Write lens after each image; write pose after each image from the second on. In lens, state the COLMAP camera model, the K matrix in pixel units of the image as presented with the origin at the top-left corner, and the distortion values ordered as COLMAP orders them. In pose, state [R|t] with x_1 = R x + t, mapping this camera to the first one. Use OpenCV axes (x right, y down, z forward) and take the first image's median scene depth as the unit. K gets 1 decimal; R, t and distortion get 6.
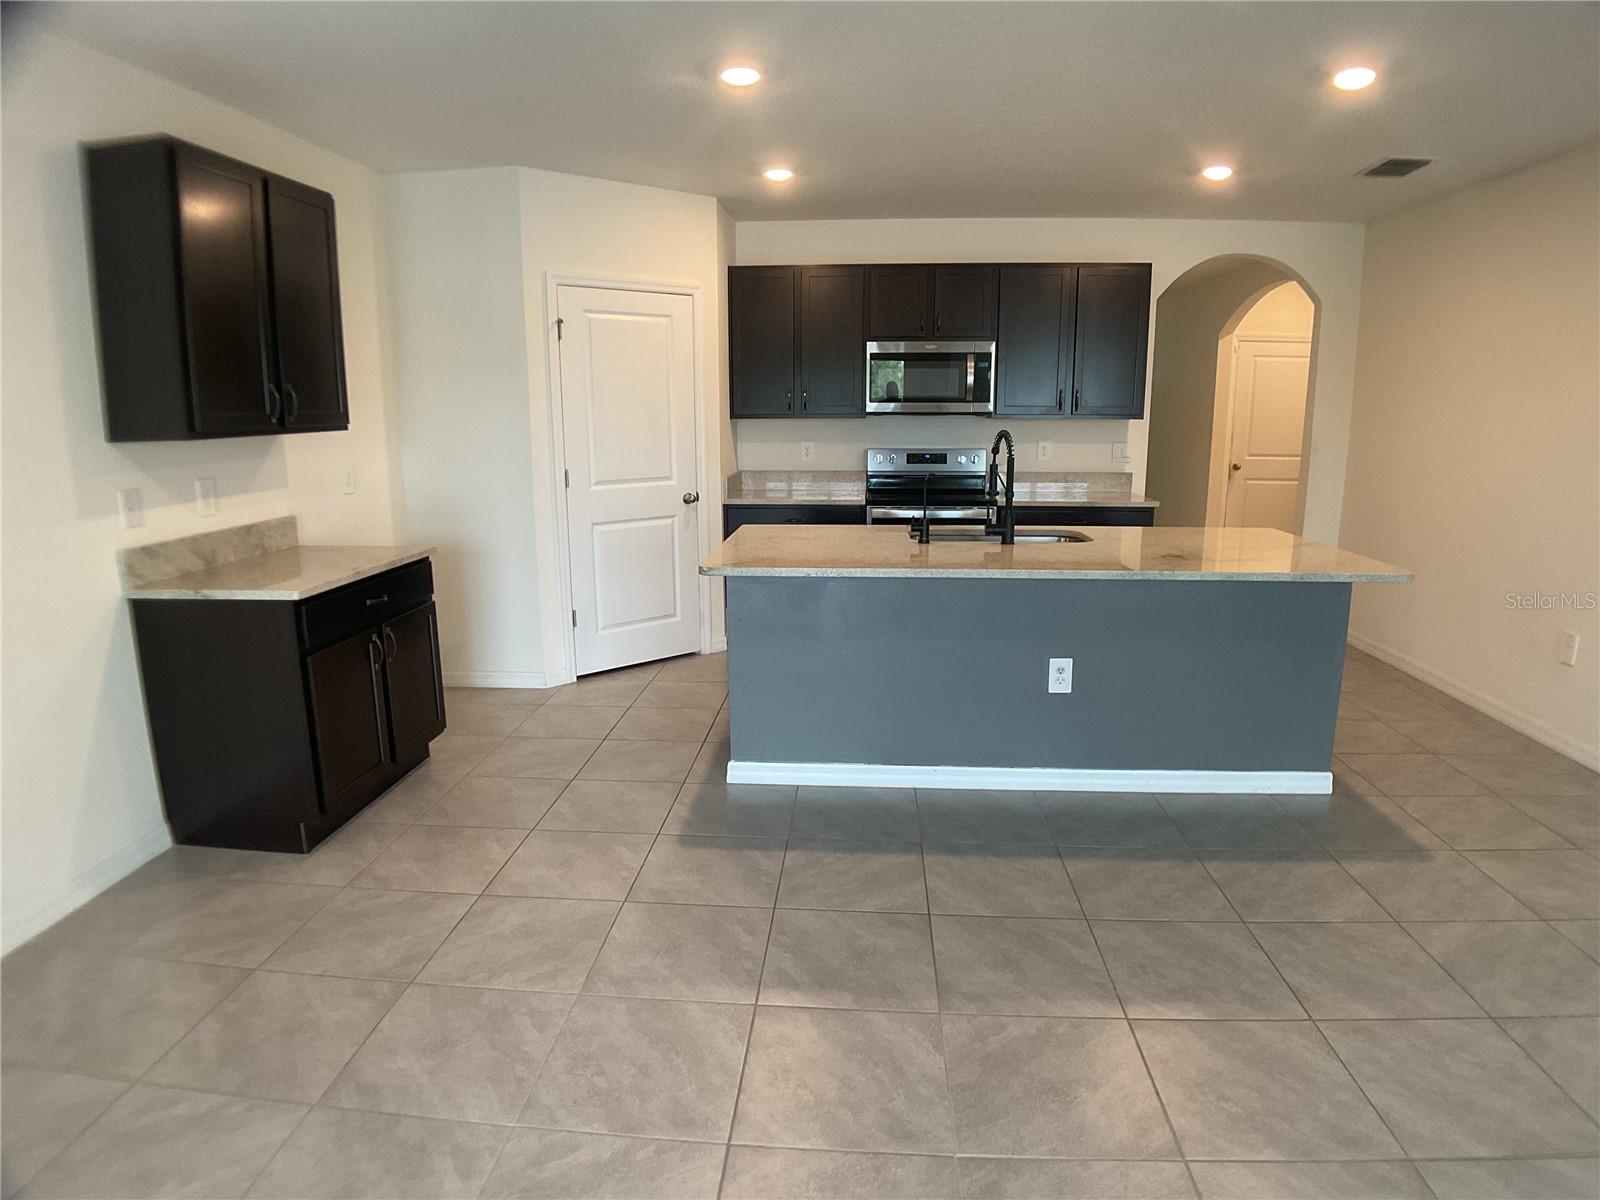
lens RADIAL K [[918.8, 0, 792.2], [0, 918.8, 597.4], [0, 0, 1]] dist [-0.077395, -0.002968]
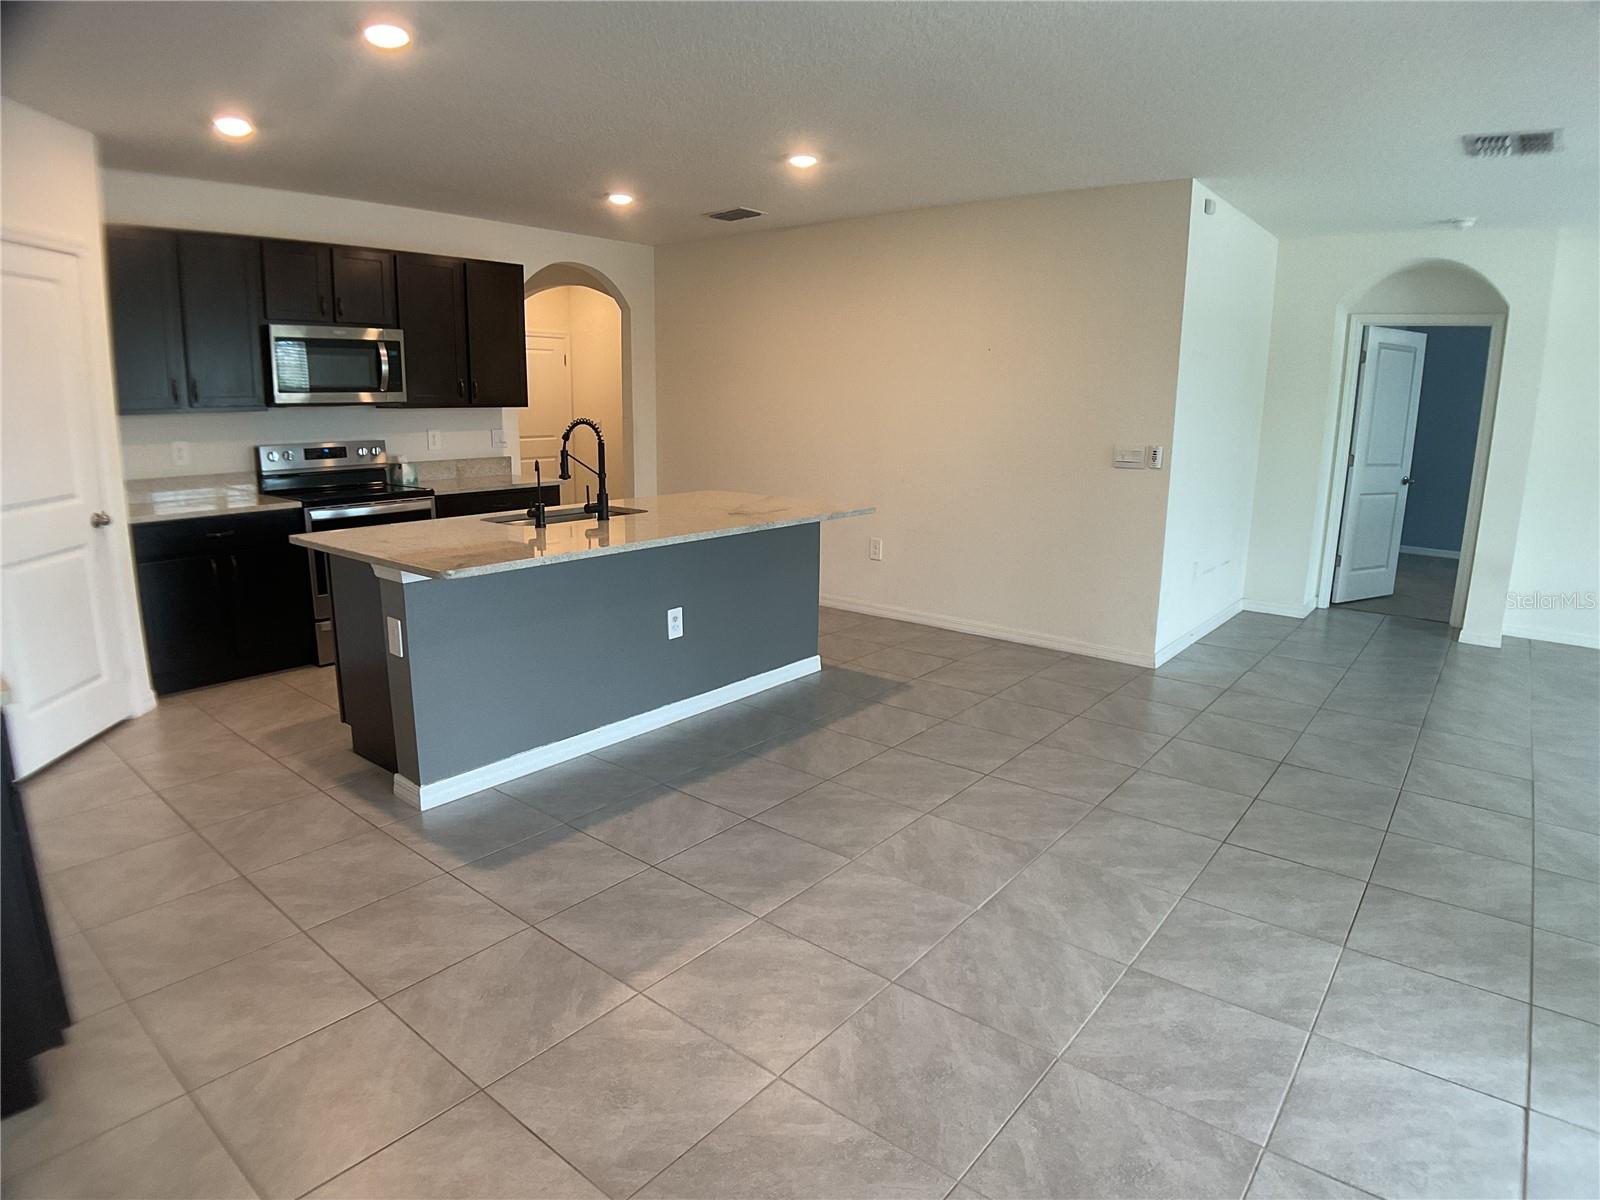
lens RADIAL K [[918.8, 0, 792.2], [0, 918.8, 597.4], [0, 0, 1]] dist [-0.077395, -0.002968]
pose [[0.568905, -0.163991, 0.805887, -0.569086], [0.152478, 0.983960, 0.092588, -0.034428], [-0.808144, 0.070207, 0.584785, 0.168122]]
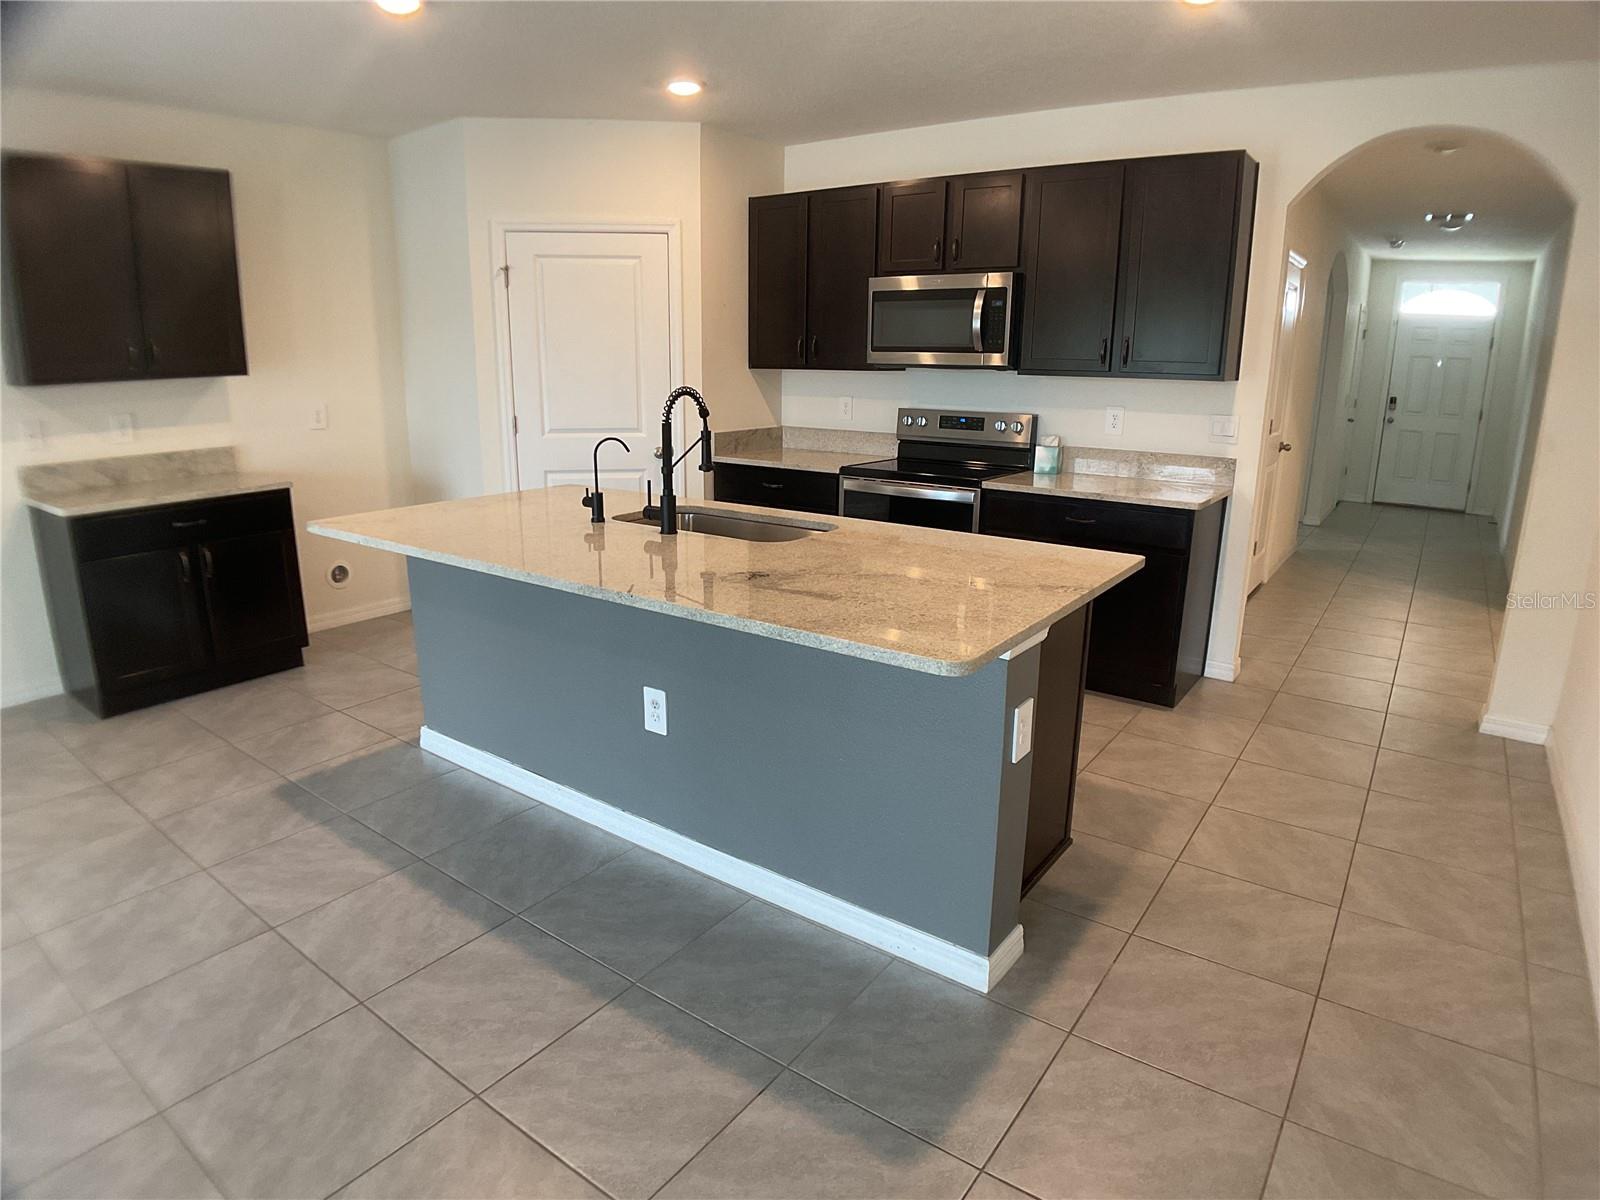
lens RADIAL K [[918.8, 0, 792.2], [0, 918.8, 597.4], [0, 0, 1]] dist [-0.077395, -0.002968]
pose [[0.850827, 0.144359, -0.505227, 0.751637], [-0.116949, 0.989428, 0.085763, -0.086559], [0.512266, -0.013884, 0.858714, 0.390329]]
